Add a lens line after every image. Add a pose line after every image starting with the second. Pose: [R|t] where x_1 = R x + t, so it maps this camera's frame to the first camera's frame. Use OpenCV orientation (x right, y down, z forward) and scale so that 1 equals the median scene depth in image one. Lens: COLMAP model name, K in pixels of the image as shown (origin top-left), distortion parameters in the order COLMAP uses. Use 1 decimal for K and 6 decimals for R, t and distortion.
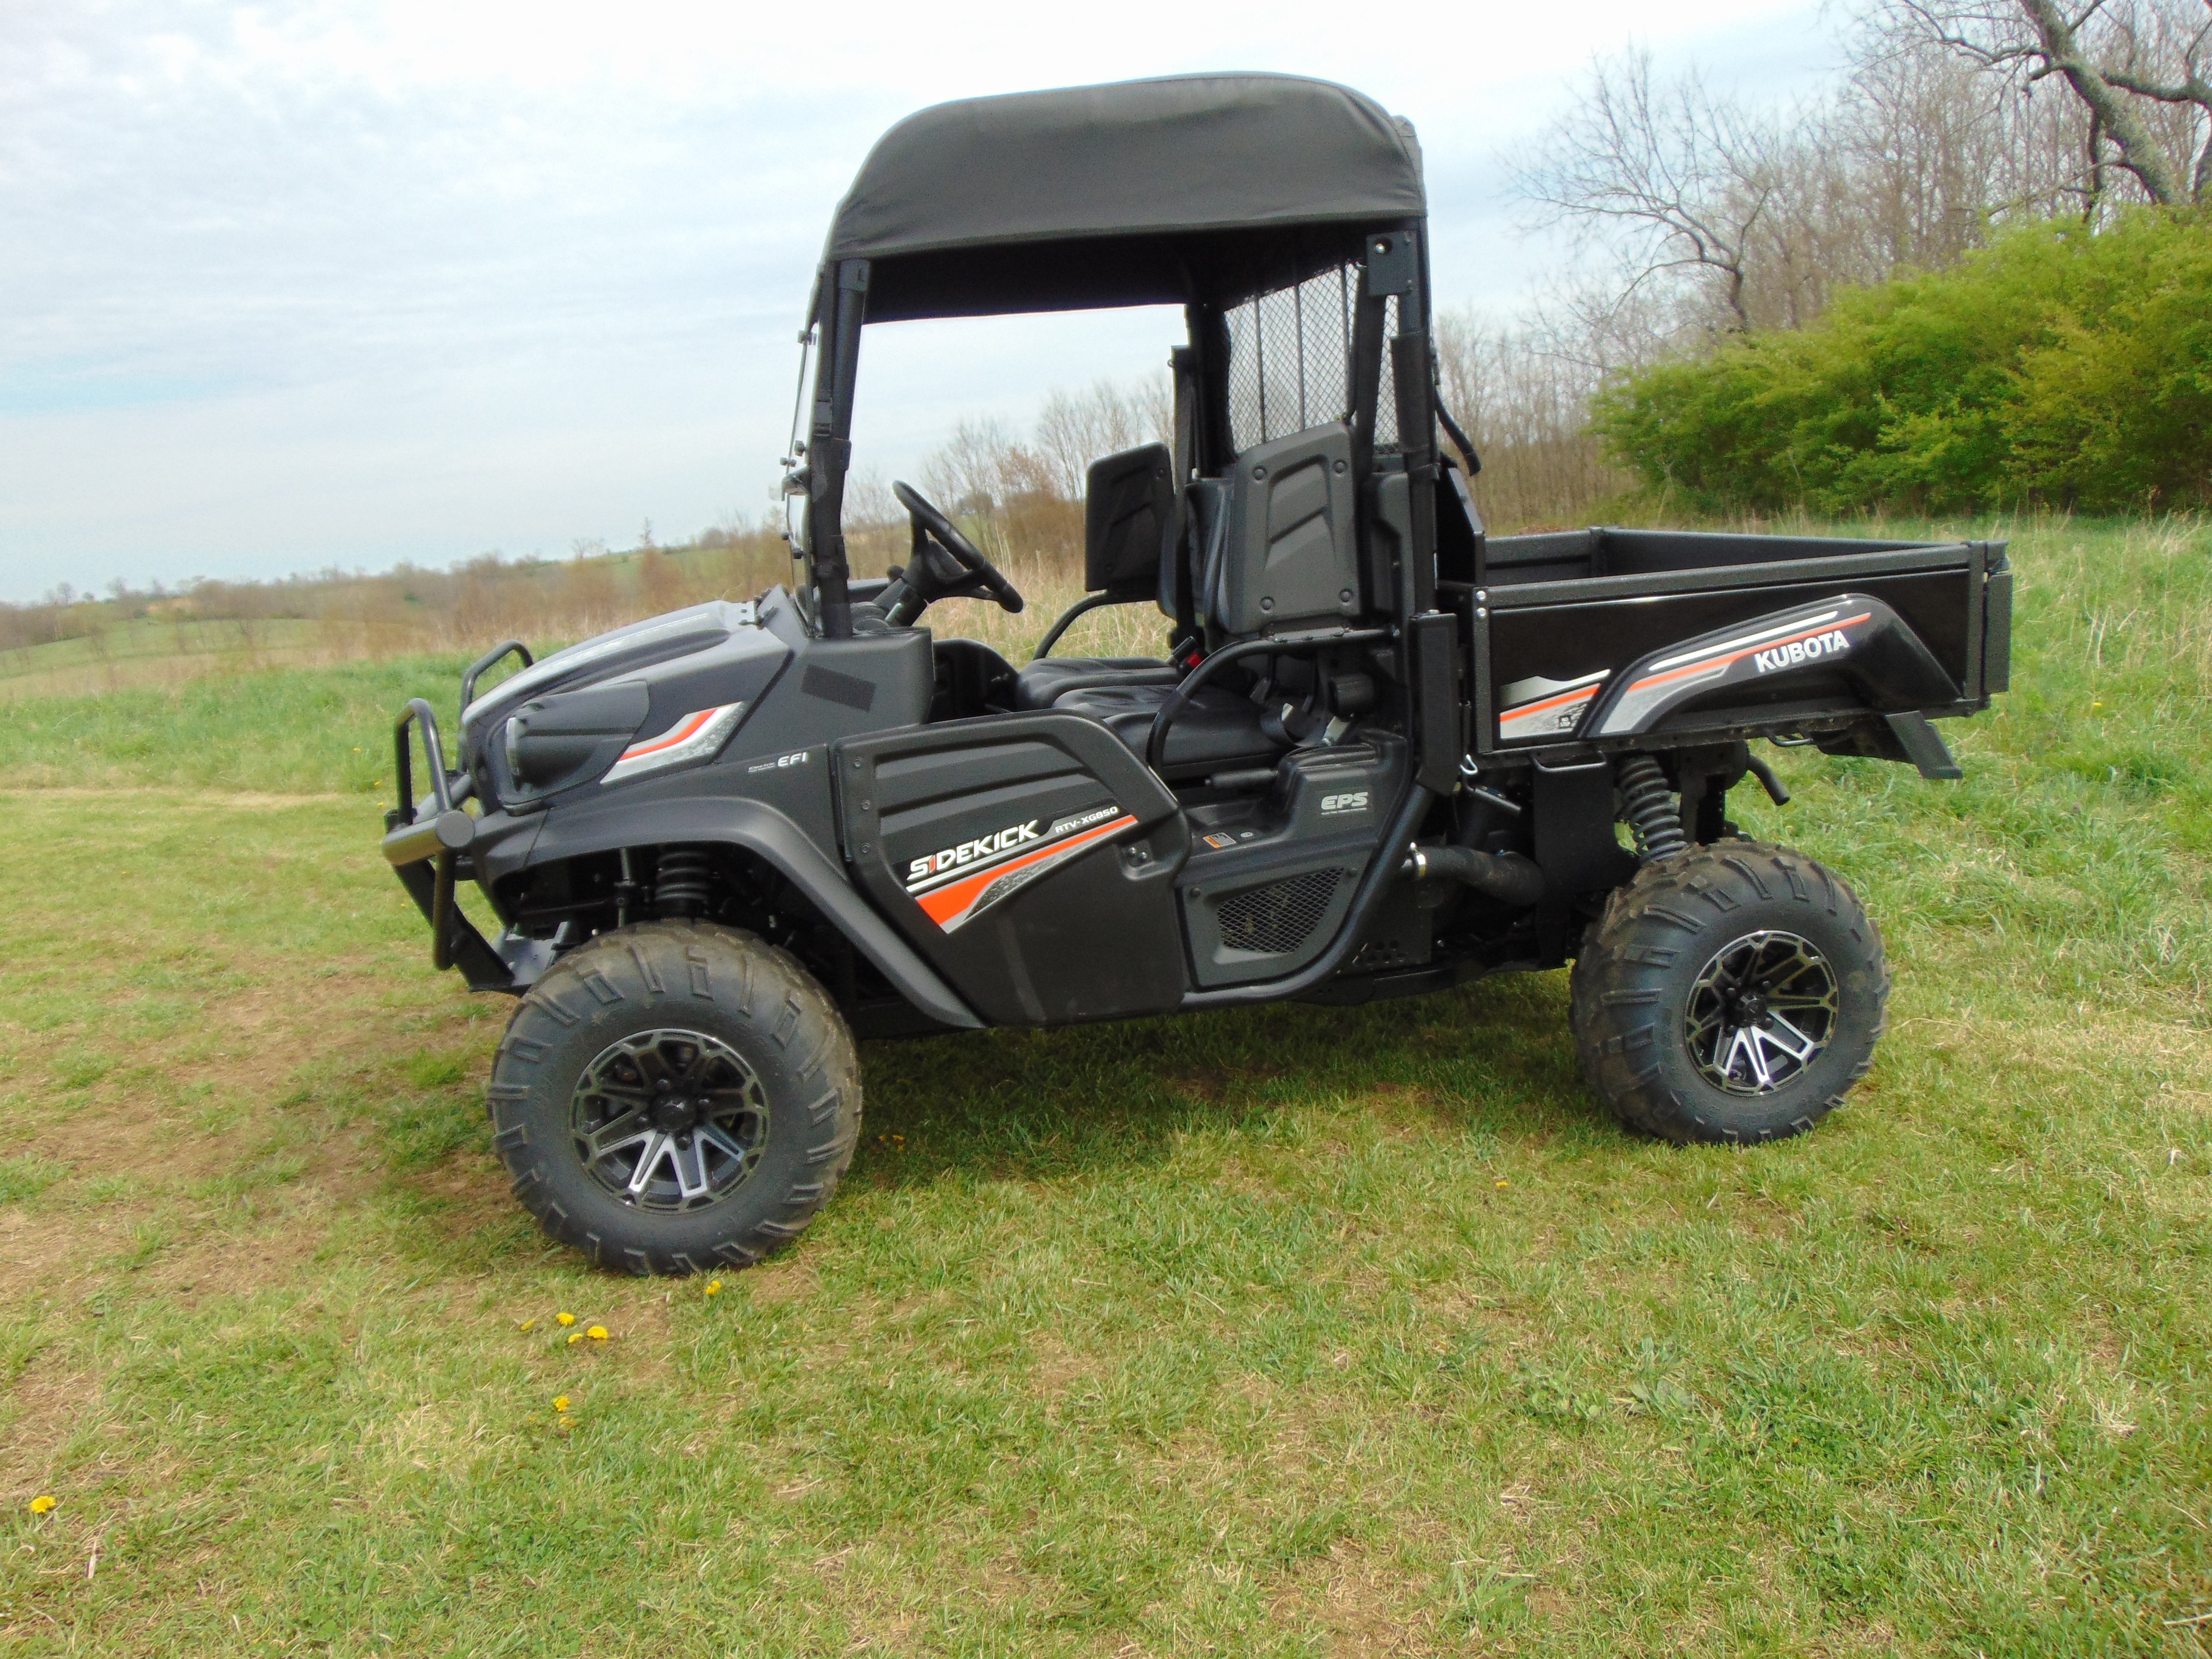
lens RADIAL K [[1725.8, 0, 1117.8], [0, 1725.8, 828.4], [0, 0, 1]] dist [0.003654, 0.003312]
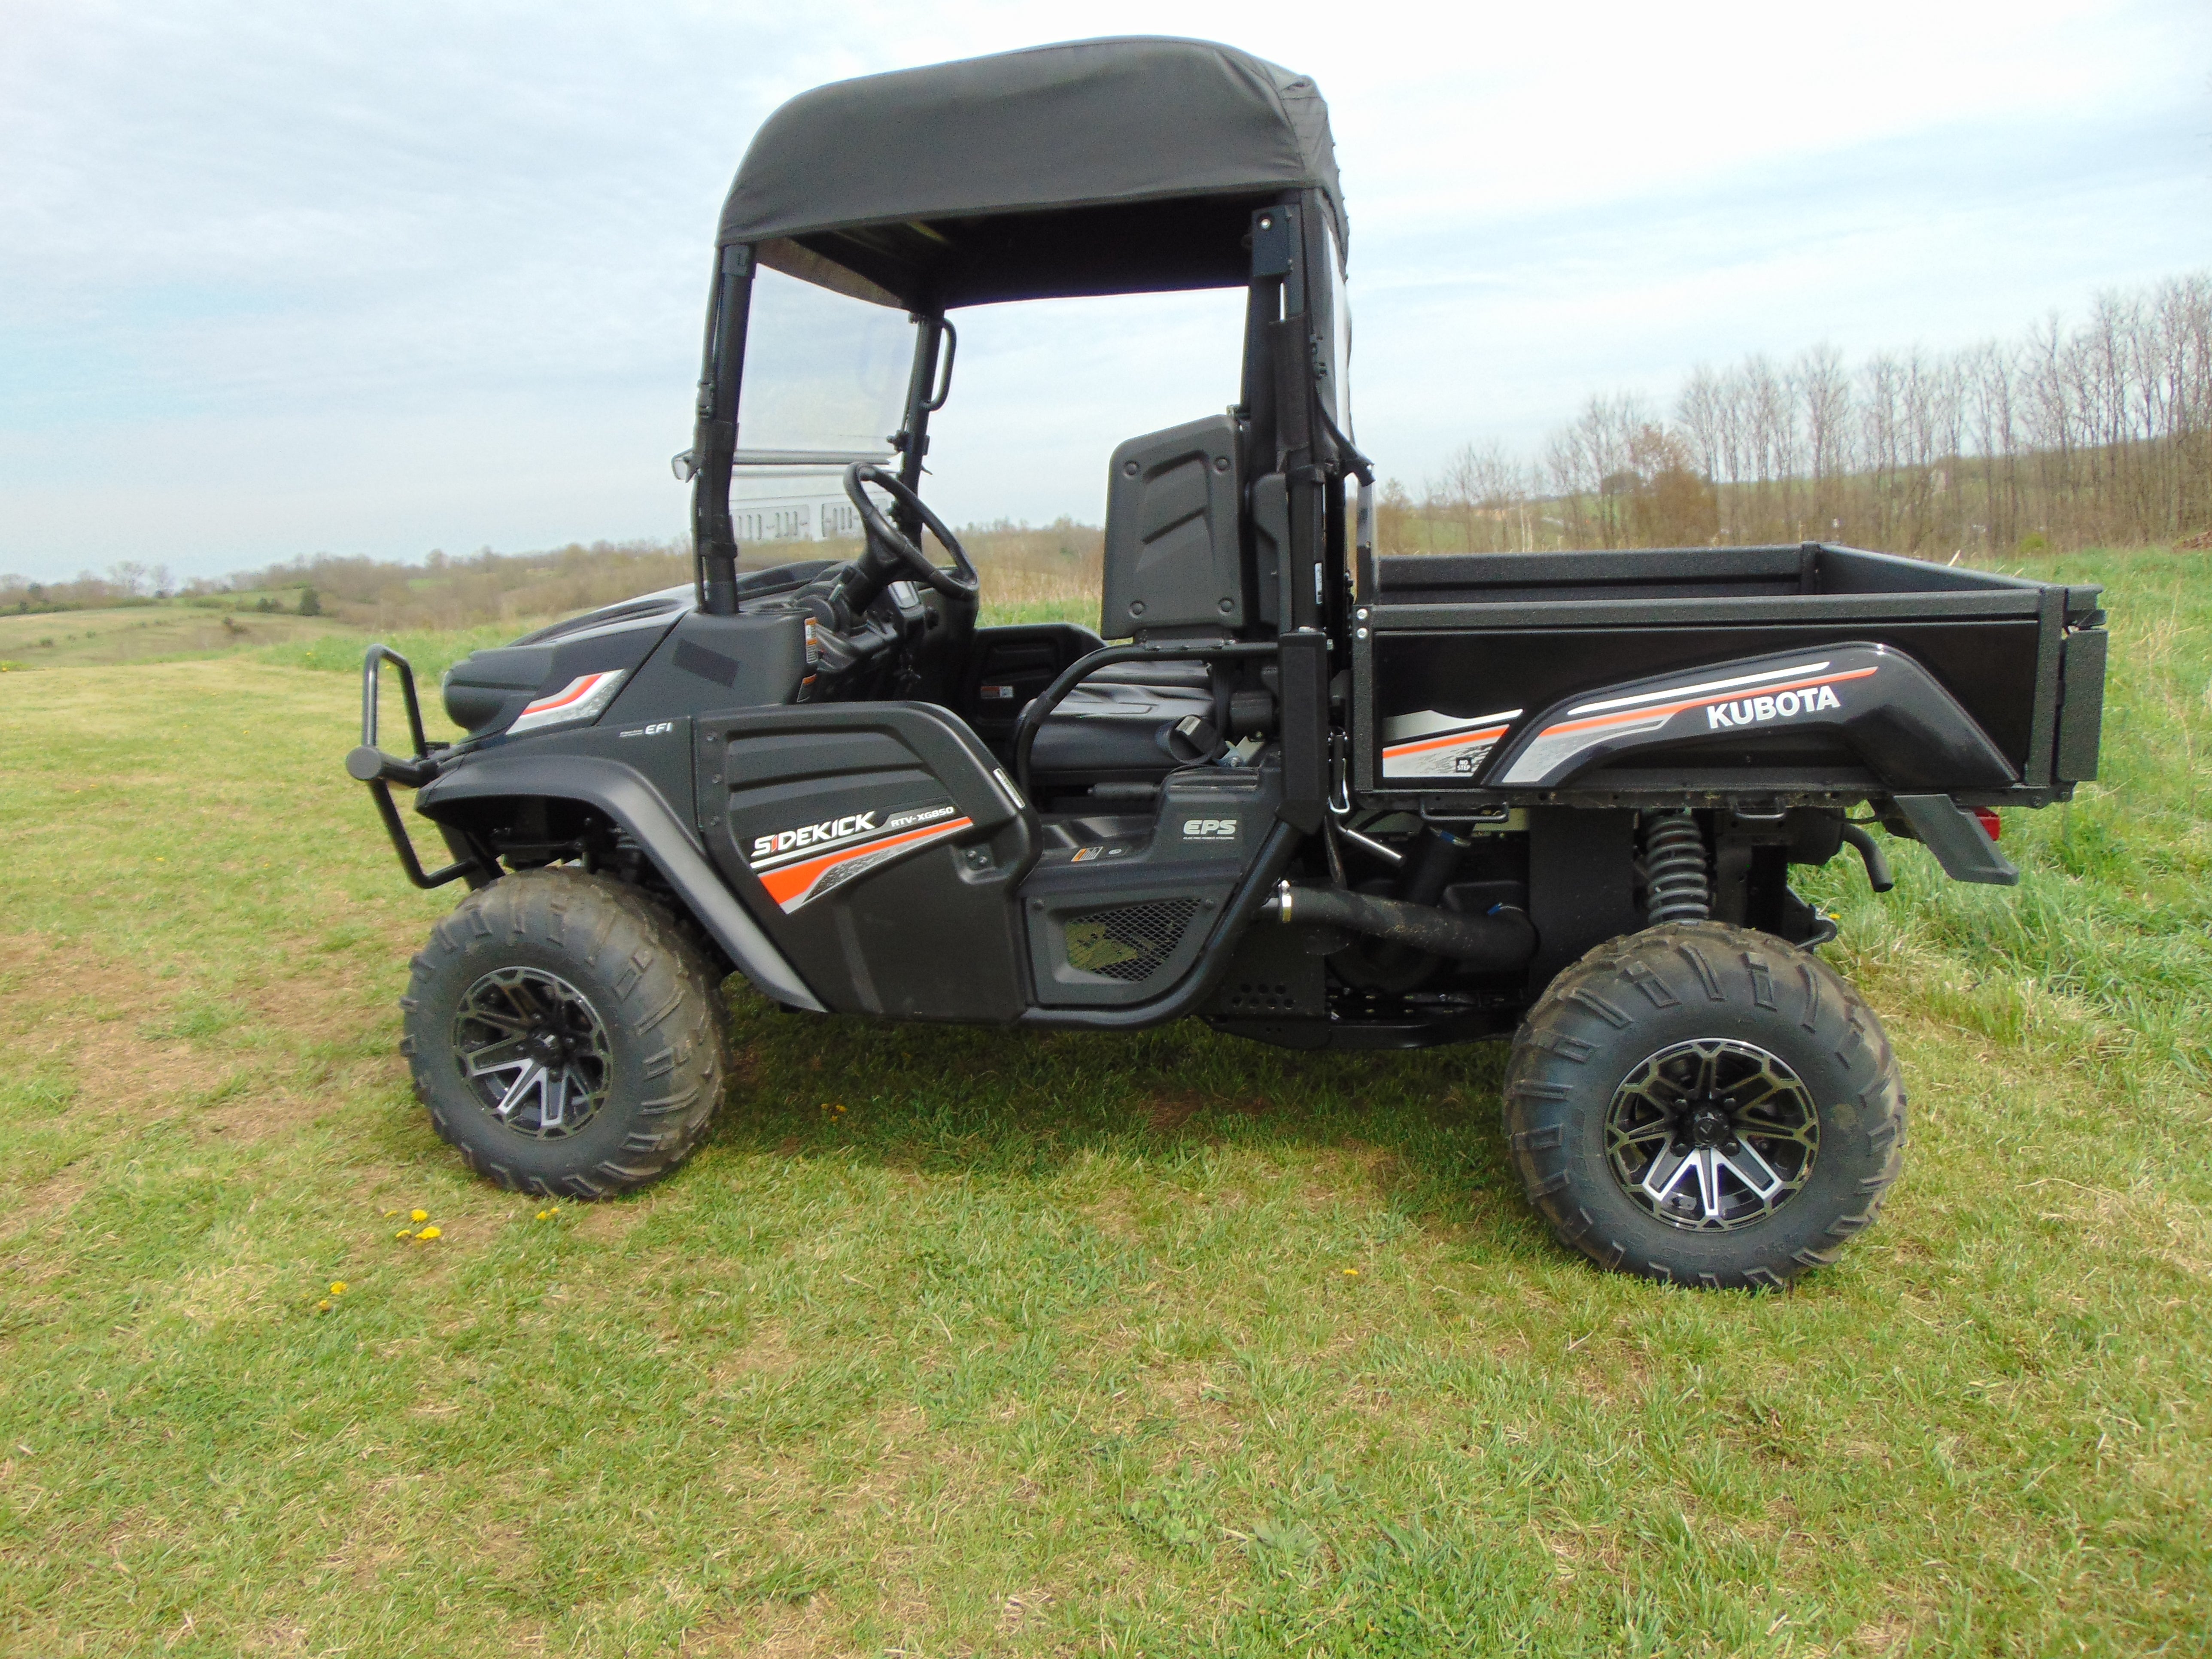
lens RADIAL K [[1725.8, 0, 1117.8], [0, 1725.8, 828.4], [0, 0, 1]] dist [0.003654, 0.003312]
pose [[0.924242, 0.110730, -0.365398, 0.430343], [-0.104831, 0.993838, 0.036012, -0.043958], [0.367134, 0.005021, 0.930155, 0.126441]]
